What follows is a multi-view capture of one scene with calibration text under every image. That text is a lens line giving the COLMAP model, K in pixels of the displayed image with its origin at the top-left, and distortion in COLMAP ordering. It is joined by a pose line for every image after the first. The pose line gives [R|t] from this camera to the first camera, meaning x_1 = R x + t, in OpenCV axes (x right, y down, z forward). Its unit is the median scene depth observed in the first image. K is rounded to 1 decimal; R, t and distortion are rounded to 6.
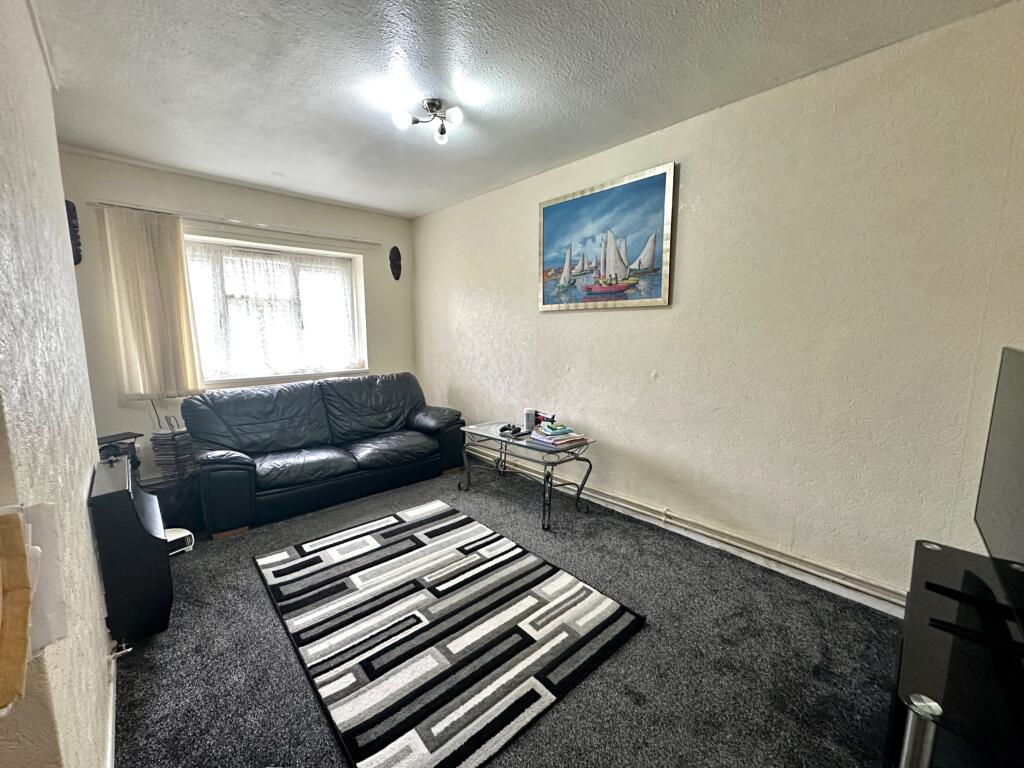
lens RADIAL K [[410.1, 0, 512.5], [0, 410.1, 384.1], [0, 0, 1]] dist [-0.000681, -0.000926]
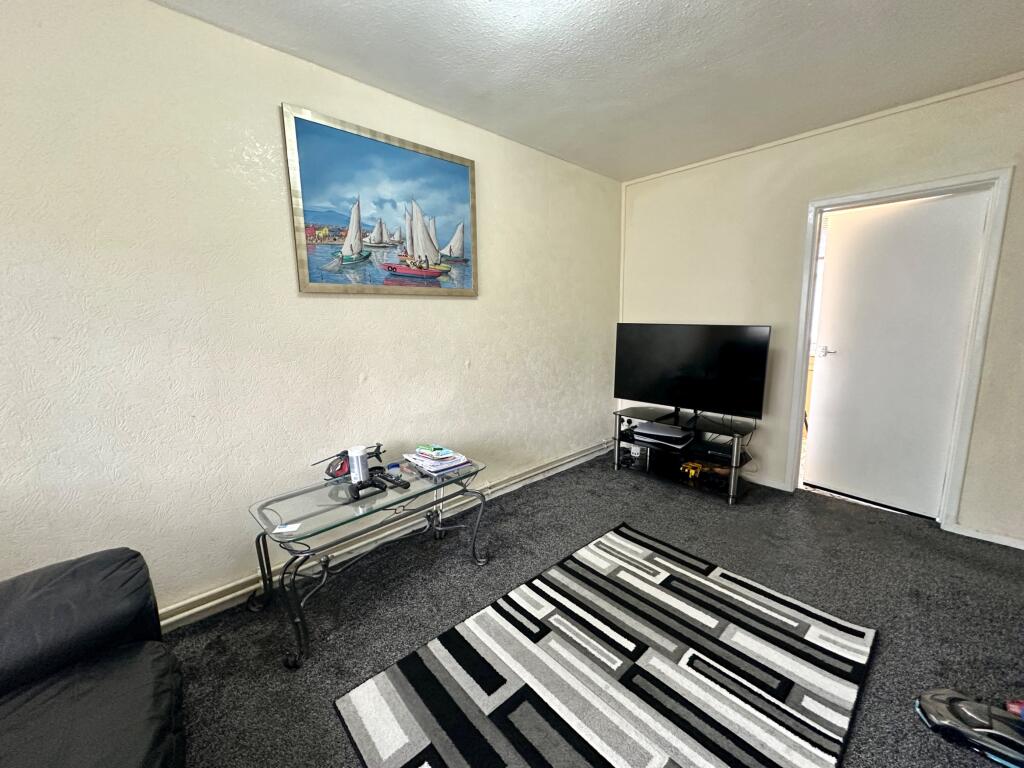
lens RADIAL K [[410.1, 0, 513.5], [0, 410.1, 382.8], [0, 0, 1]] dist [-0.000681, -0.000926]
pose [[-0.006184, -0.156045, 0.987731, -0.660485], [0.156802, 0.975379, 0.155076, -0.114238], [-0.987611, 0.155837, 0.018437, 0.856596]]
